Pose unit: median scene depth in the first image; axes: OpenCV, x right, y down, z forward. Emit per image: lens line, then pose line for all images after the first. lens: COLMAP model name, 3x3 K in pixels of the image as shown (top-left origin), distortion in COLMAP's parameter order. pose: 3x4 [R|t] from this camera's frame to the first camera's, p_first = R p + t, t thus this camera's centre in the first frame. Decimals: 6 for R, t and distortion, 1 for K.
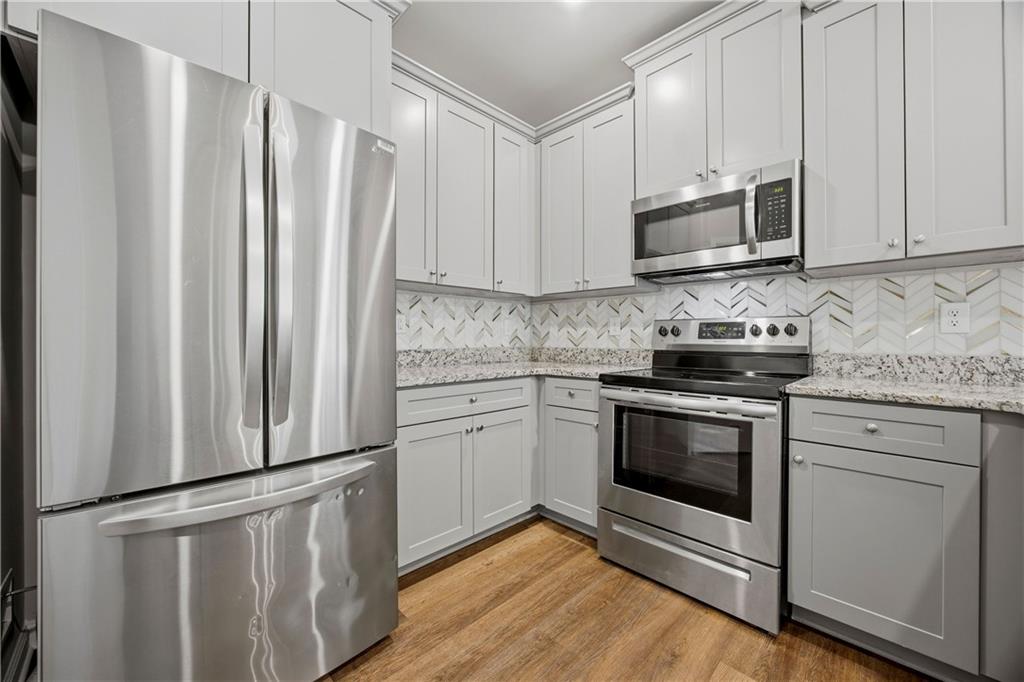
lens RADIAL K [[393.9, 0, 512.5], [0, 393.9, 337.7], [0, 0, 1]] dist [-0.007652, 0.000609]
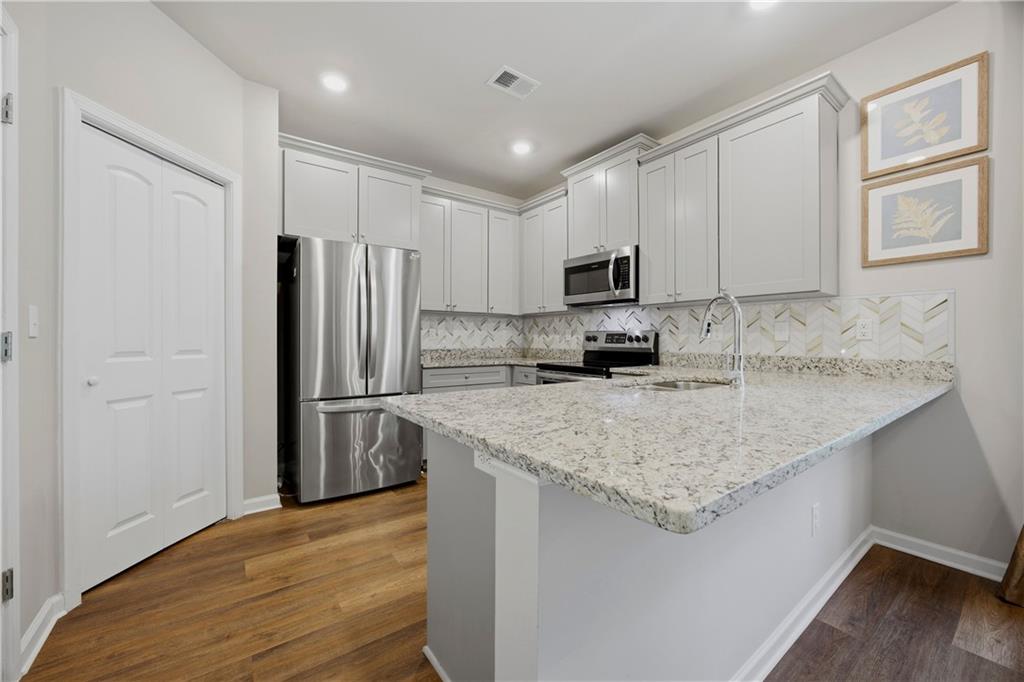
lens RADIAL K [[393.9, 0, 513.0], [0, 393.9, 340.8], [0, 0, 1]] dist [-0.007652, 0.000609]
pose [[0.988320, 0.001537, -0.152383, 0.336539], [-0.000443, 0.999974, 0.007215, -0.018776], [0.152390, -0.007063, 0.988295, -0.661164]]
